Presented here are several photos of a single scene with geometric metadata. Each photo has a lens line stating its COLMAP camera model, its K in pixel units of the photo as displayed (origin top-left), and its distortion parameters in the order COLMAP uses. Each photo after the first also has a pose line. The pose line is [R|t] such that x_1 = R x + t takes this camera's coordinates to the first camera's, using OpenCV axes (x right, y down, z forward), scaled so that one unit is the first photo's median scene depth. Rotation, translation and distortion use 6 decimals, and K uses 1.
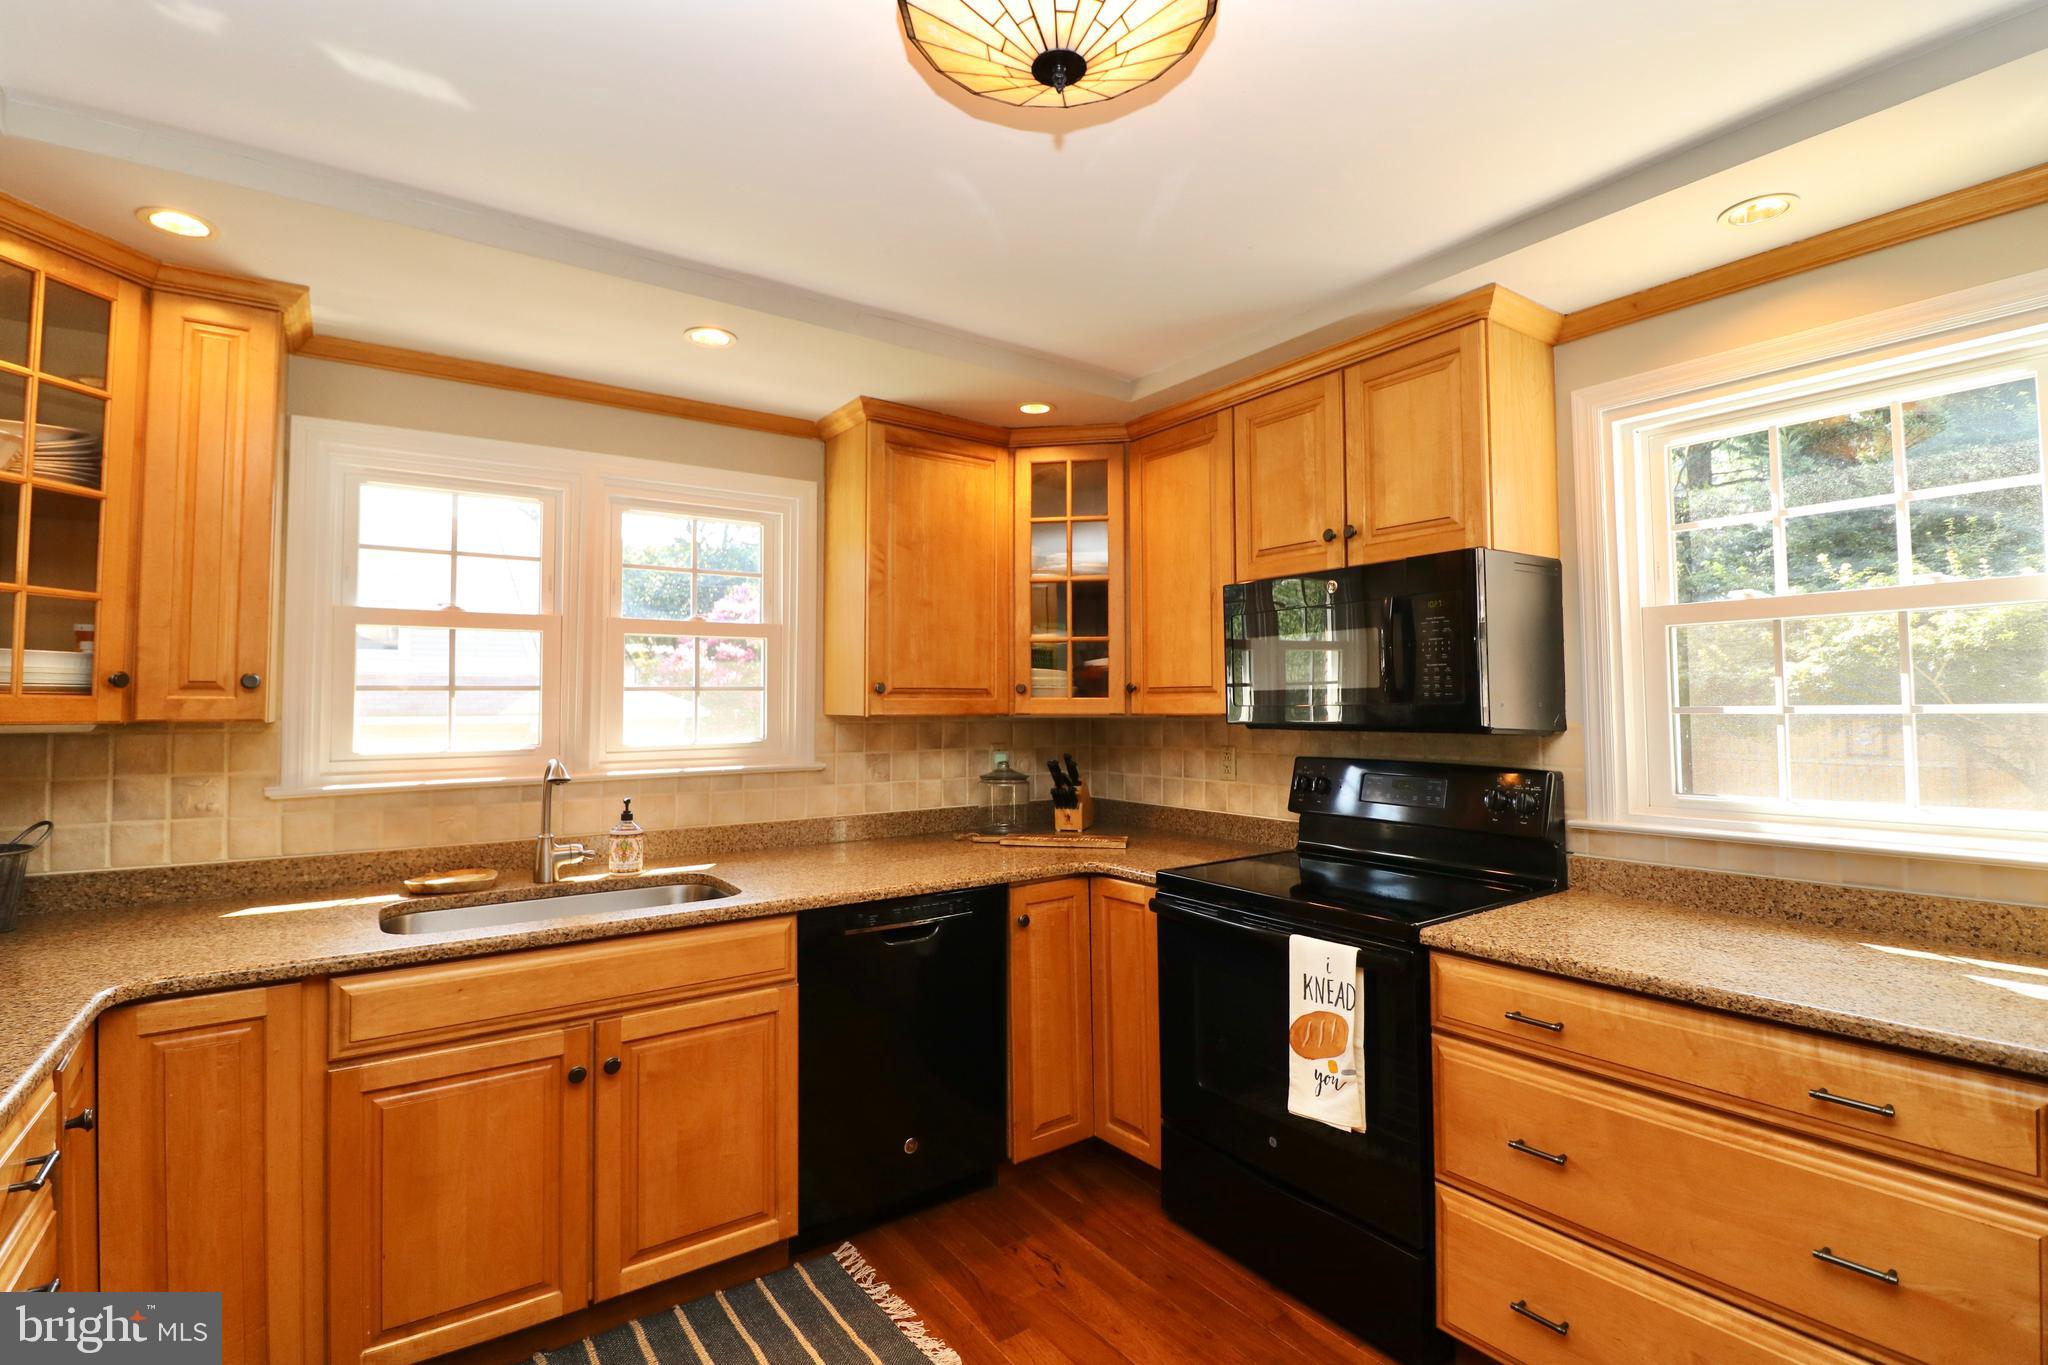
lens RADIAL K [[942.1, 0, 1023.4], [0, 942.1, 675.0], [0, 0, 1]] dist [-0.007870, -0.009564]
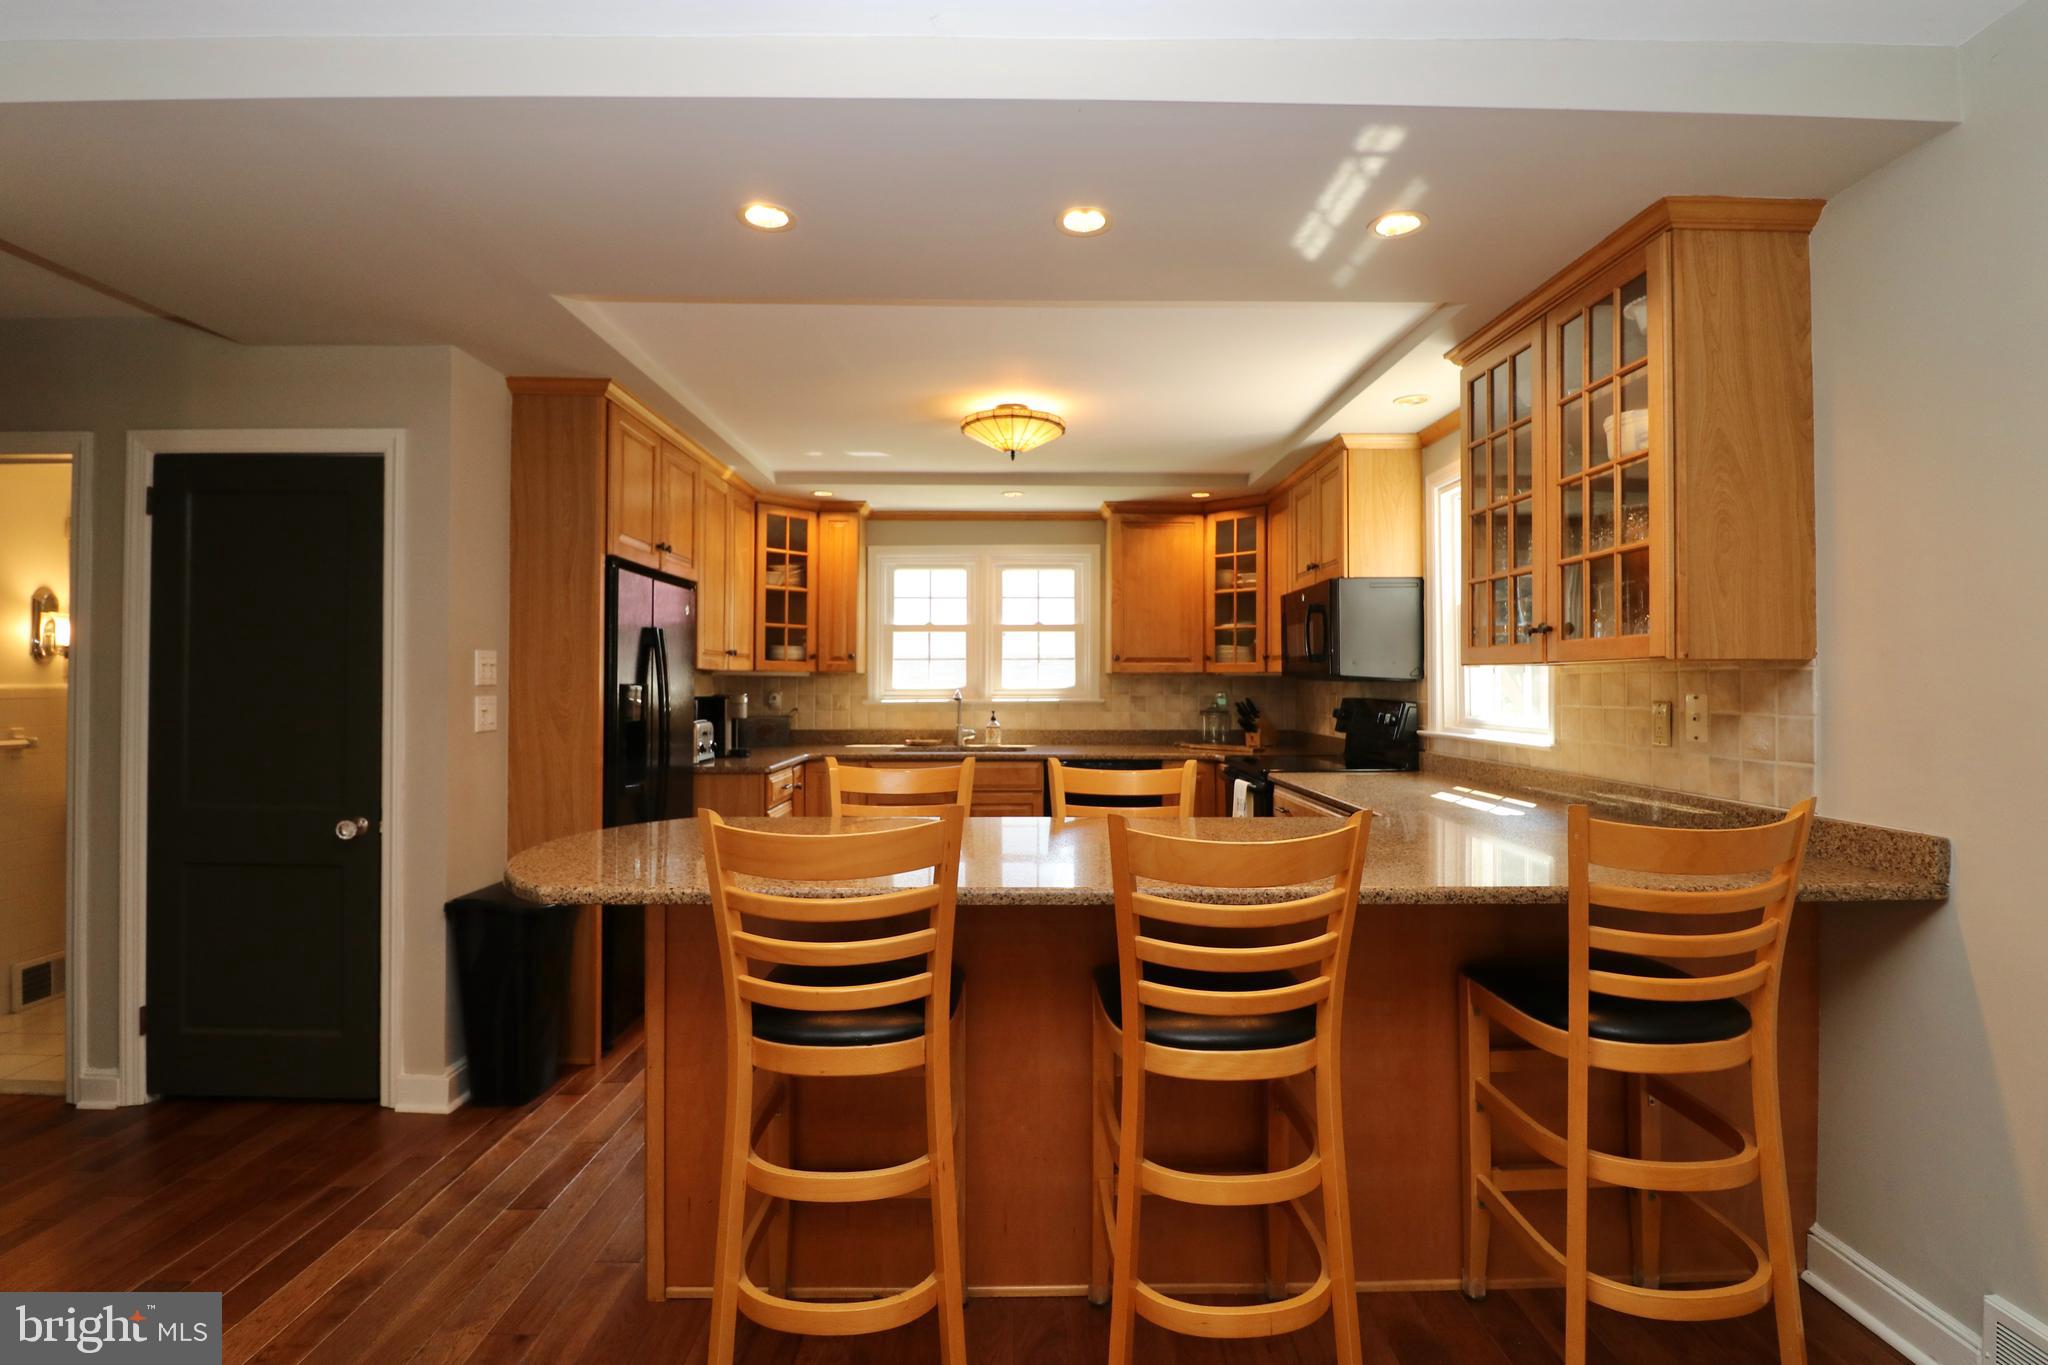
lens RADIAL K [[942.1, 0, 1024.8], [0, 942.1, 683.7], [0, 0, 1]] dist [-0.007870, -0.009564]
pose [[0.826698, 0.006569, -0.562608, 0.937947], [0.013498, 0.999413, 0.031502, 0.005045], [0.562484, -0.033637, 0.826124, -0.808439]]
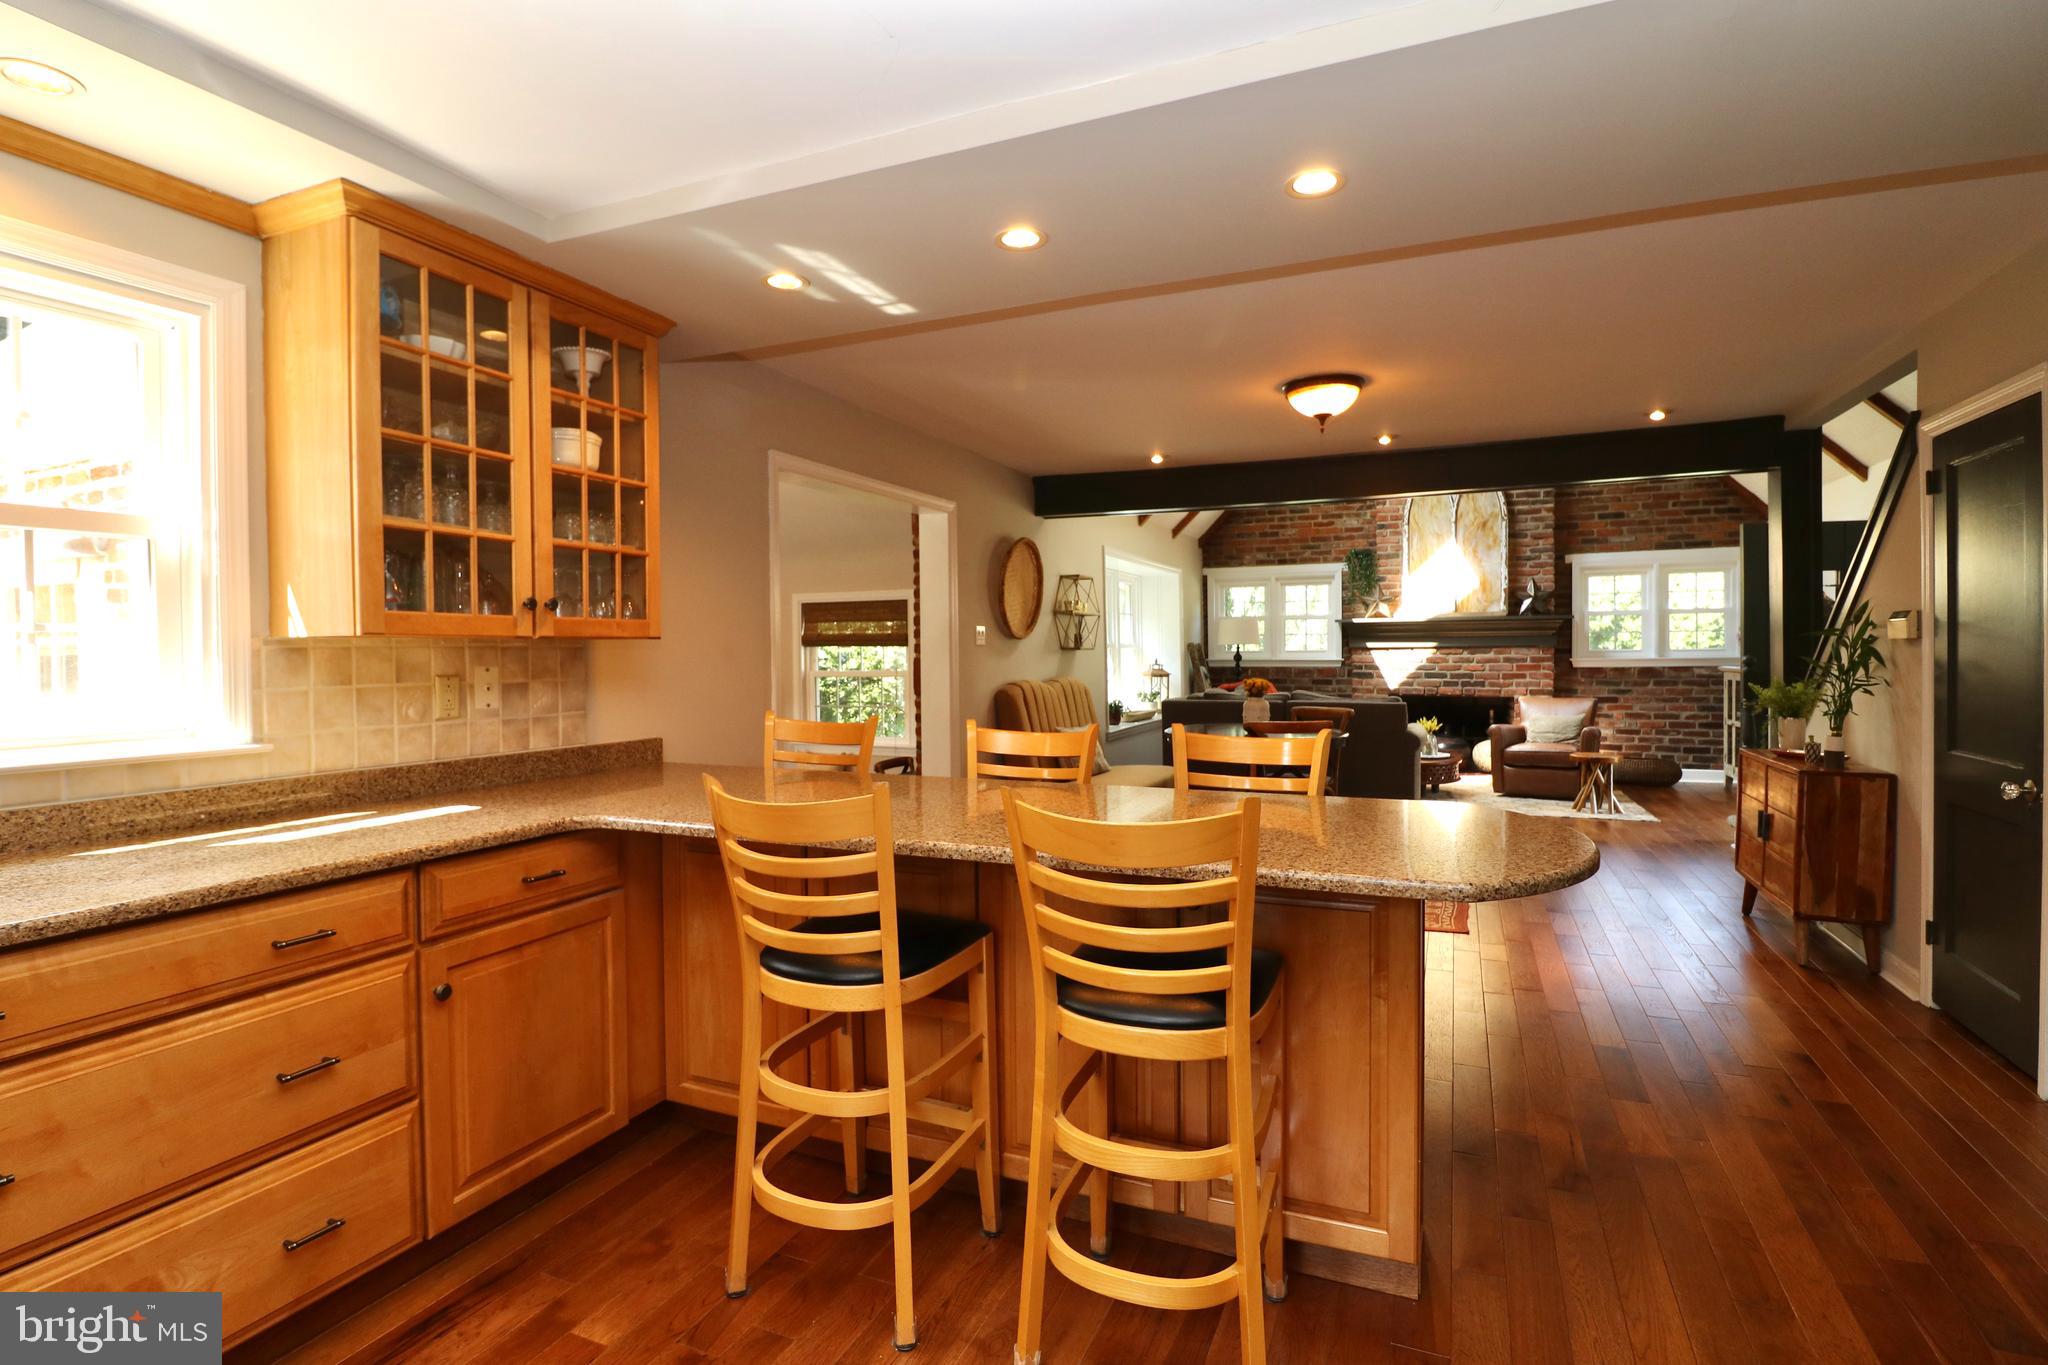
lens RADIAL K [[942.1, 0, 1020.0], [0, 942.1, 671.6], [0, 0, 1]] dist [-0.007870, -0.009564]
pose [[-0.518463, -0.010727, 0.855033, -0.346921], [-0.018786, 0.999823, 0.001153, 0.049229], [-0.854894, -0.015465, -0.518573, 0.455593]]
